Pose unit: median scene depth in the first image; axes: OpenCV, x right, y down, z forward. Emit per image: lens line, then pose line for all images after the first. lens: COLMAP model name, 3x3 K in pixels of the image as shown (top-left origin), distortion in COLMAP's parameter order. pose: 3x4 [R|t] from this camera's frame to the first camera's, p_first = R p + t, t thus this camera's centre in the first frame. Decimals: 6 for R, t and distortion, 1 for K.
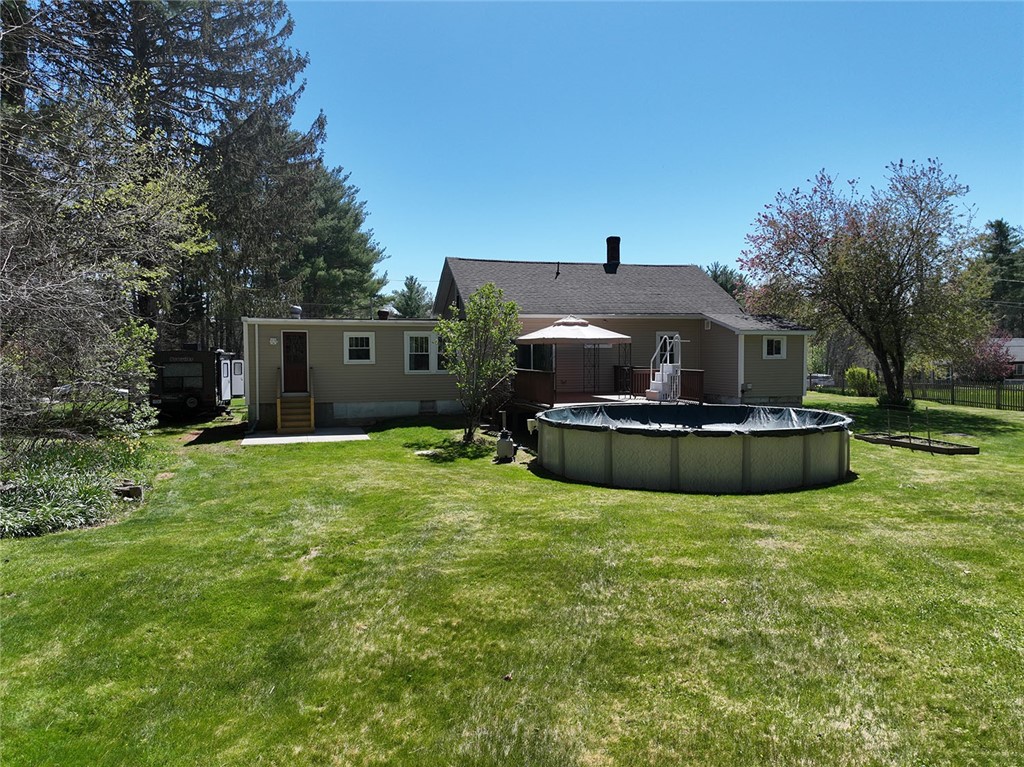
lens RADIAL K [[725.4, 0, 512.4], [0, 725.4, 388.9], [0, 0, 1]] dist [-0.007233, 0.021443]
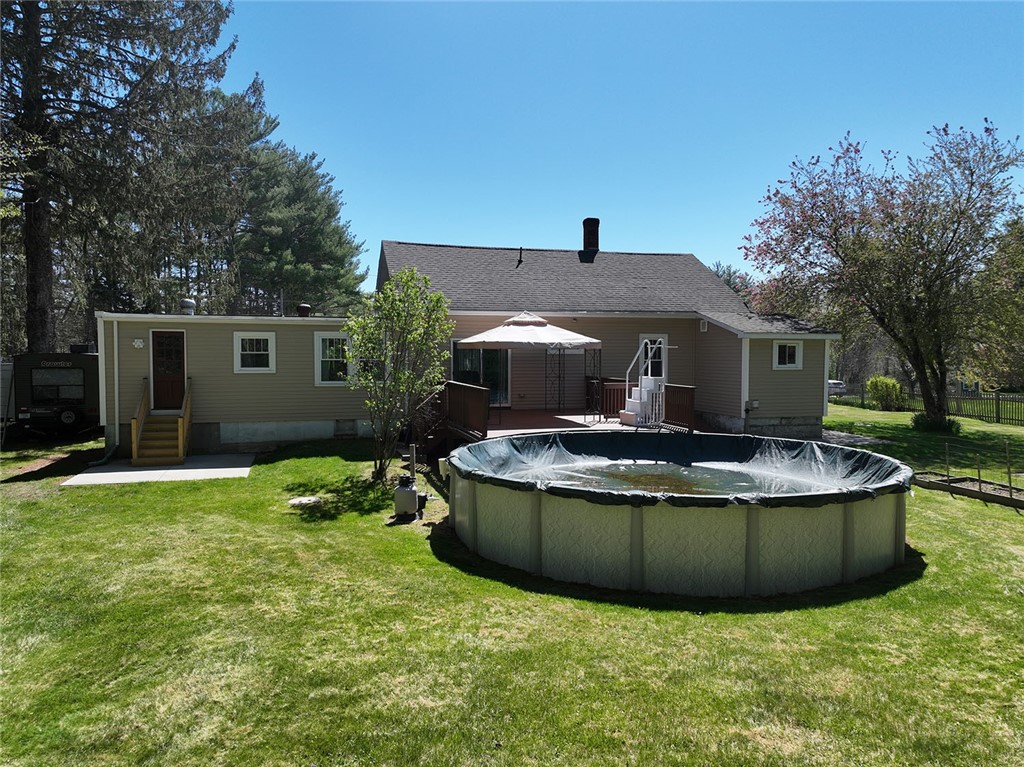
lens RADIAL K [[725.4, 0, 512.2], [0, 725.4, 385.5], [0, 0, 1]] dist [-0.007233, 0.021443]
pose [[0.999958, 0.006939, -0.005984, 0.066589], [-0.006965, 0.999966, -0.004408, -0.018398], [0.005953, 0.004450, 0.999972, 0.209494]]
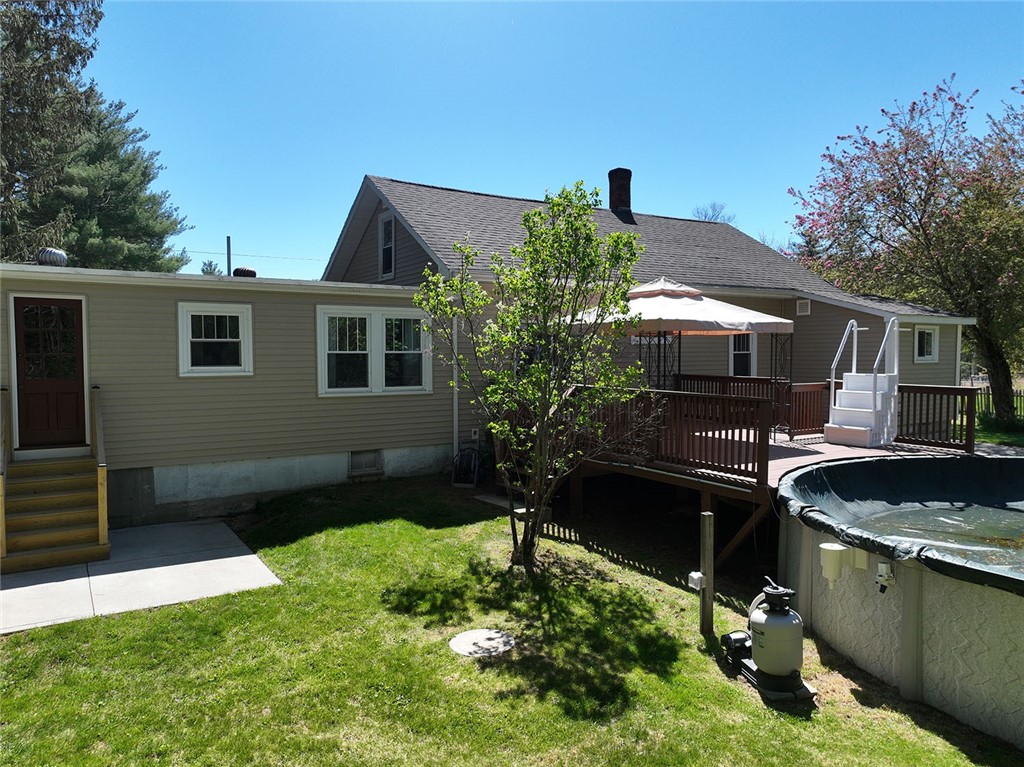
lens RADIAL K [[725.4, 0, 513.8], [0, 725.4, 379.4], [0, 0, 1]] dist [-0.007233, 0.021443]
pose [[0.962744, -0.008154, 0.270291, -0.147439], [0.011645, 0.999868, -0.011313, -0.023842], [-0.270163, 0.014039, 0.962712, 0.496477]]
